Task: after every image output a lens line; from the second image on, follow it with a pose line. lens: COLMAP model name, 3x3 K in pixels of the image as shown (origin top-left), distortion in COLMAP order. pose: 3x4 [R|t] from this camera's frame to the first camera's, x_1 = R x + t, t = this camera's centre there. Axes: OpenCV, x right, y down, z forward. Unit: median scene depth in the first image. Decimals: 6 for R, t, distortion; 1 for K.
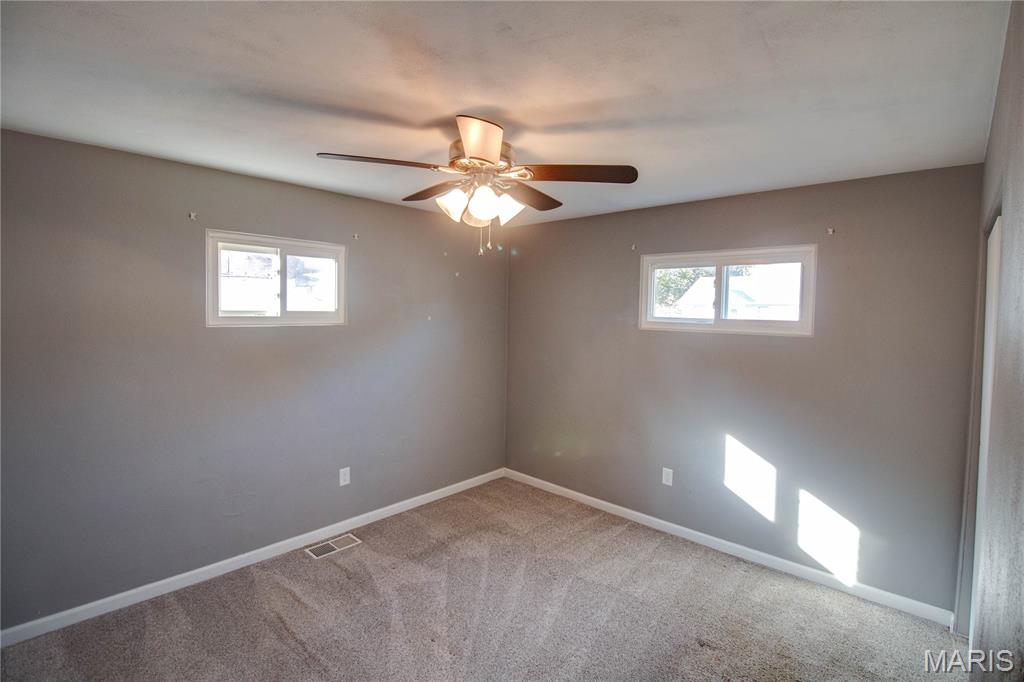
lens RADIAL K [[494.8, 0, 519.4], [0, 494.8, 335.0], [0, 0, 1]] dist [0.000139, -0.000410]
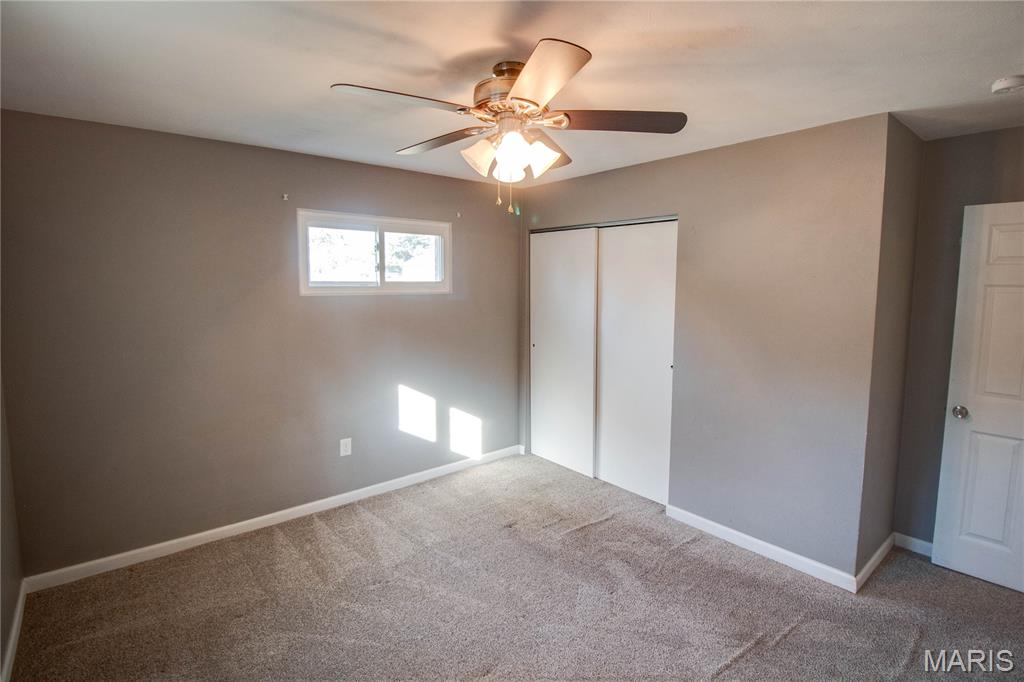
lens RADIAL K [[494.8, 0, 519.4], [0, 494.8, 335.0], [0, 0, 1]] dist [0.000139, -0.000410]
pose [[0.129275, -0.117196, 0.984659, -0.683007], [0.063863, 0.991914, 0.109675, -0.017432], [-0.989550, 0.048705, 0.135714, 0.613636]]
